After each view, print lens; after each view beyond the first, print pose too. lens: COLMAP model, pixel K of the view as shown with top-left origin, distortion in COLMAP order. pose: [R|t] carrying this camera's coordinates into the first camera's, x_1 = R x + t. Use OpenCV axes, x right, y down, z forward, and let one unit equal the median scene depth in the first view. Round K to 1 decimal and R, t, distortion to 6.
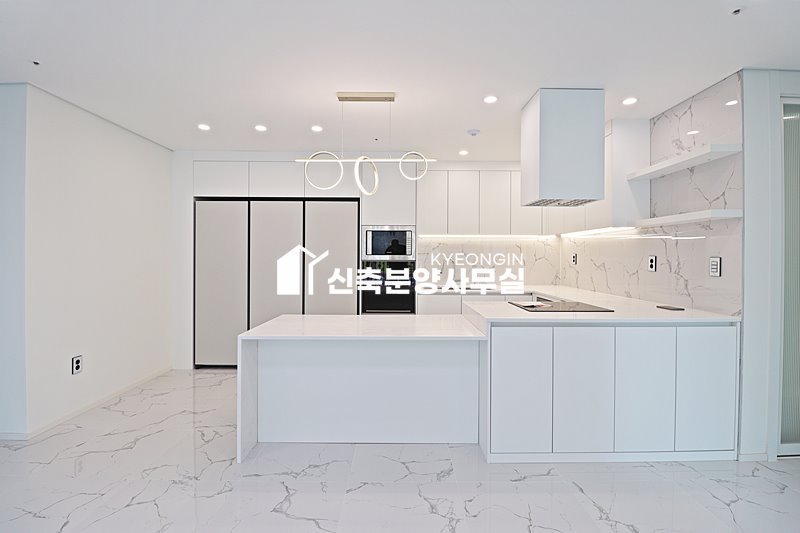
lens RADIAL K [[369.5, 0, 401.1], [0, 369.5, 258.1], [0, 0, 1]] dist [-0.007791, -0.009213]
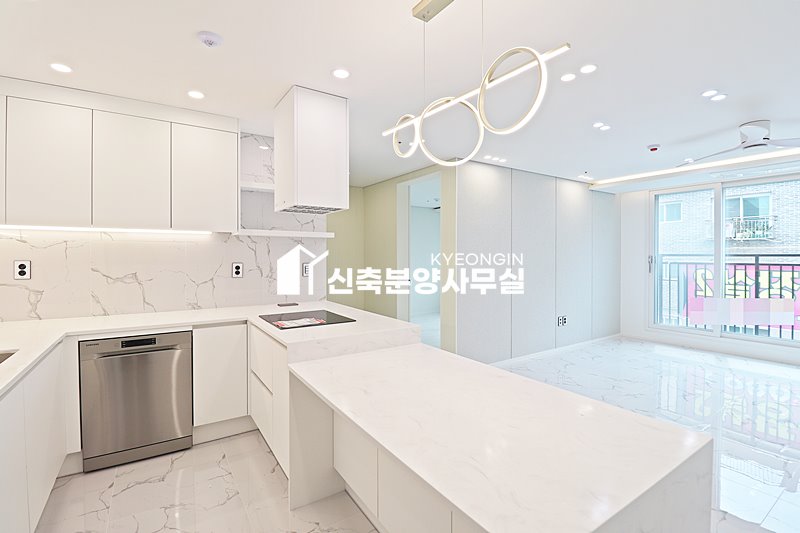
lens RADIAL K [[369.5, 0, 406.9], [0, 369.5, 259.2], [0, 0, 1]] dist [-0.007791, -0.009213]
pose [[-0.555285, -0.009626, 0.831604, -0.427070], [0.001758, 0.999917, 0.012748, -0.027210], [-0.831658, 0.008541, -0.555222, 1.101333]]
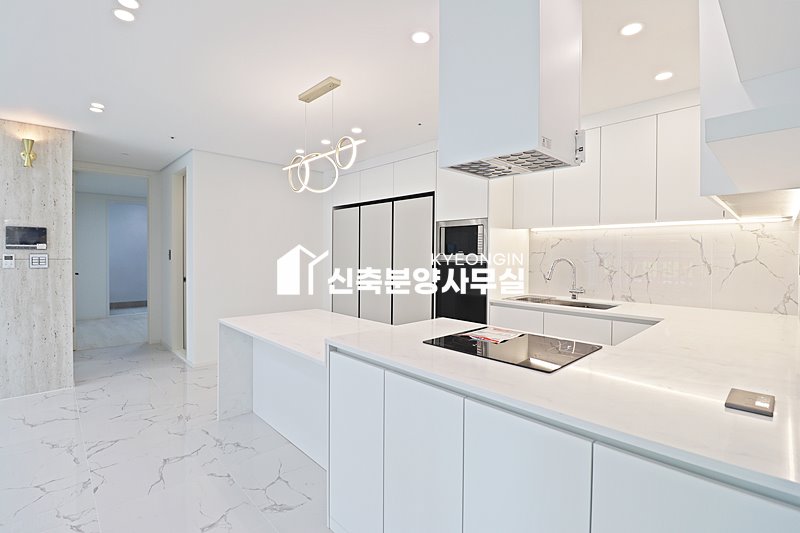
lens RADIAL K [[369.5, 0, 403.5], [0, 369.5, 258.7], [0, 0, 1]] dist [-0.007791, -0.009213]
pose [[0.691124, 0.010837, -0.722655, 0.612119], [-0.006781, 0.999941, 0.008510, -0.007368], [0.722704, -0.000981, 0.691157, 0.400521]]
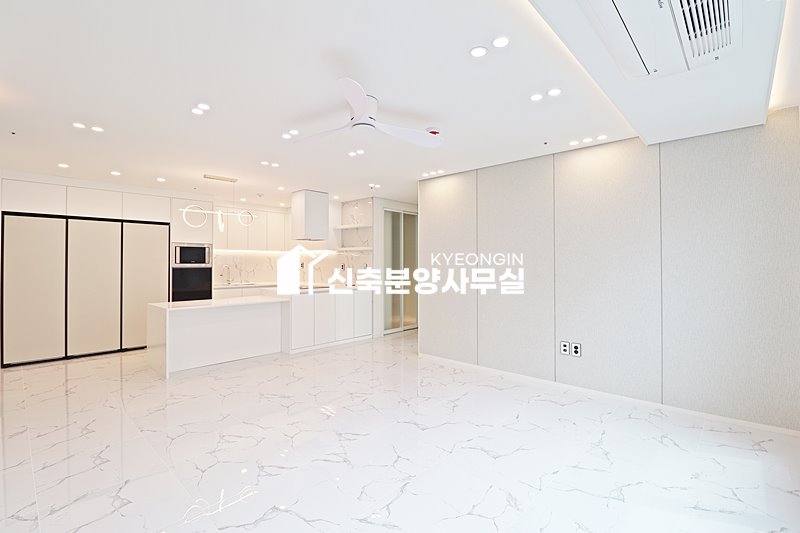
lens RADIAL K [[369.5, 0, 402.0], [0, 369.5, 260.2], [0, 0, 1]] dist [-0.007791, -0.009213]
pose [[0.680404, 0.003121, 0.732831, -0.670784], [0.005663, 0.999939, -0.009516, -0.004071], [-0.732816, 0.010624, 0.680344, -0.742932]]
